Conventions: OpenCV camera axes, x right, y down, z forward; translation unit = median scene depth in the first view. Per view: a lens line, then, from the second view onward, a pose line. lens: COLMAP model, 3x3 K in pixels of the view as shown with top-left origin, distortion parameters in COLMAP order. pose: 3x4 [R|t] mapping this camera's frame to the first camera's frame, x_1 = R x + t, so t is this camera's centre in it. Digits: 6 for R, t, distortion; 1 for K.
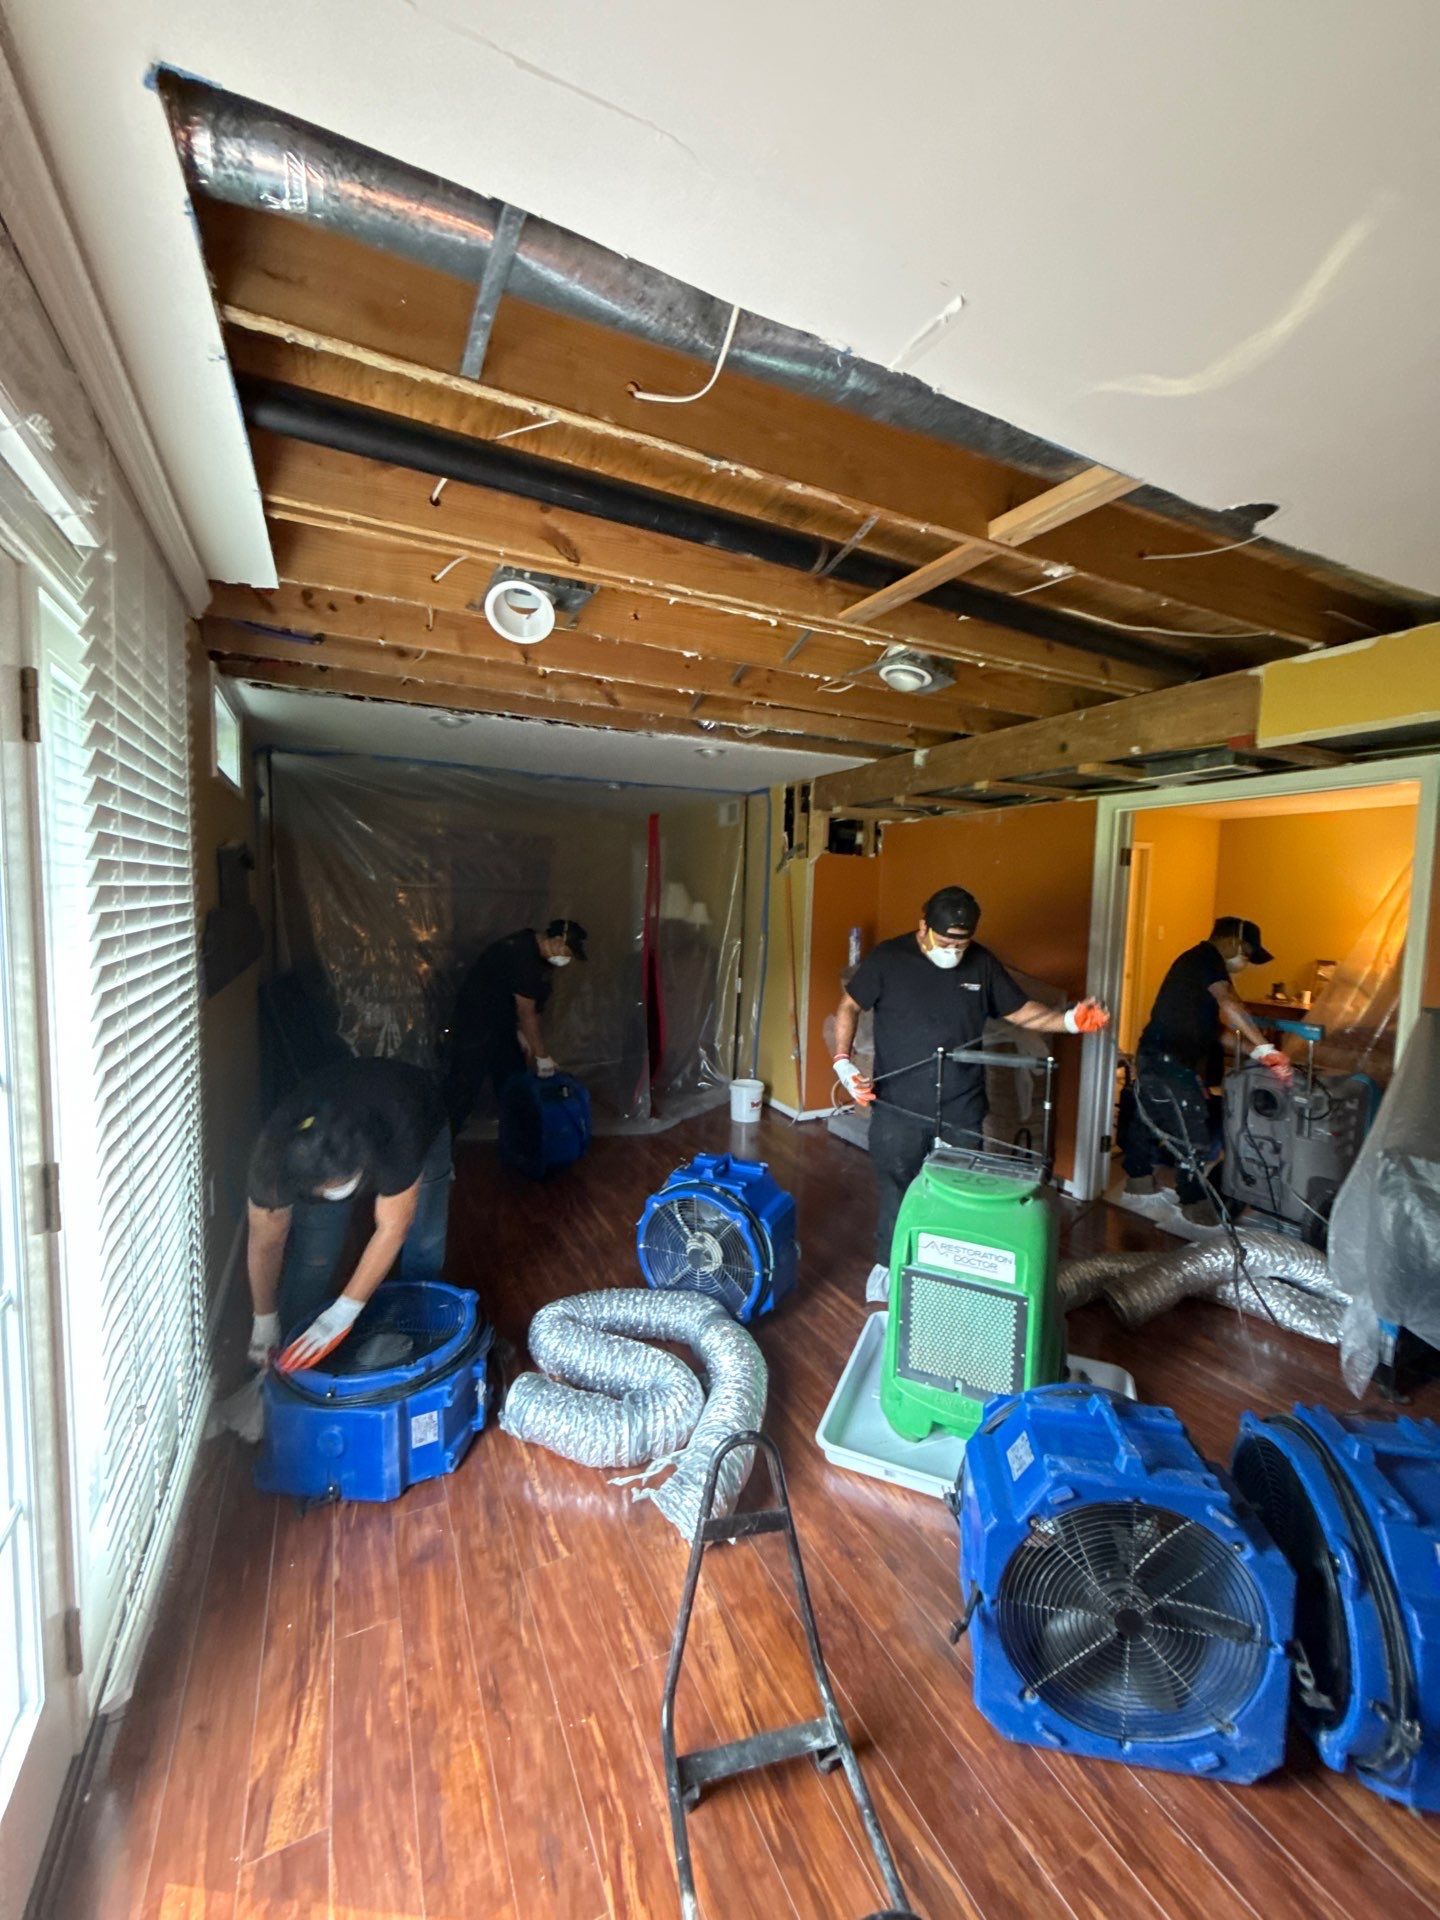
lens RADIAL K [[755.1, 0, 710.6], [0, 755.1, 965.9], [0, 0, 1]] dist [-0.026842, 0.011434]
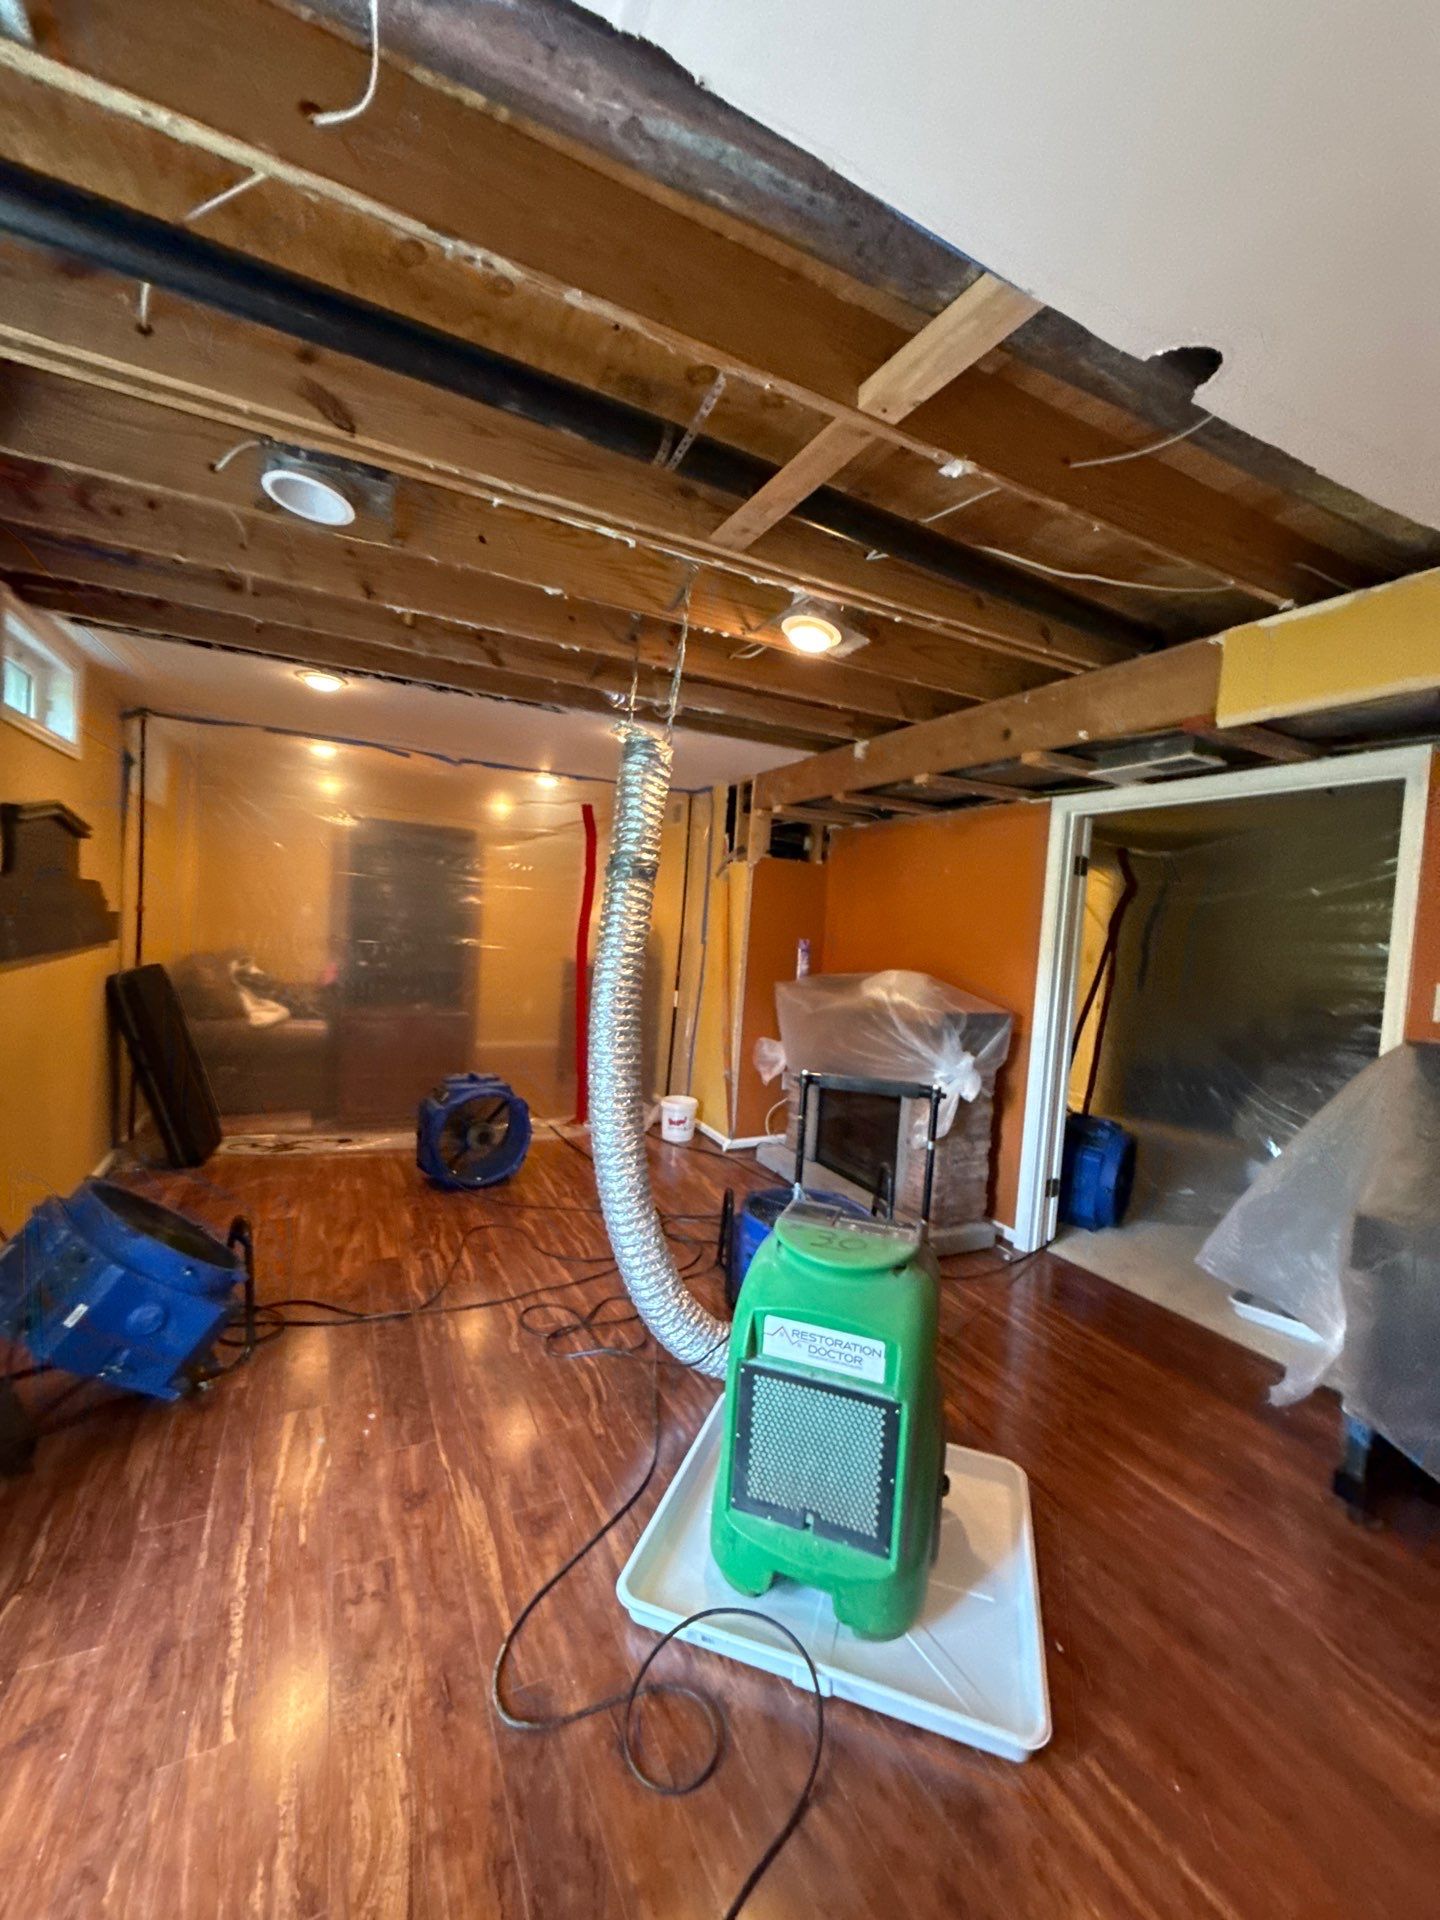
lens RADIAL K [[763.7, 0, 723.1], [0, 763.7, 954.8], [0, 0, 1]] dist [-0.001701, -0.000575]
pose [[0.998871, 0.035929, 0.031064, 0.157013], [-0.034668, 0.998590, -0.040206, 0.018739], [-0.032465, 0.039083, 0.998708, 0.165127]]
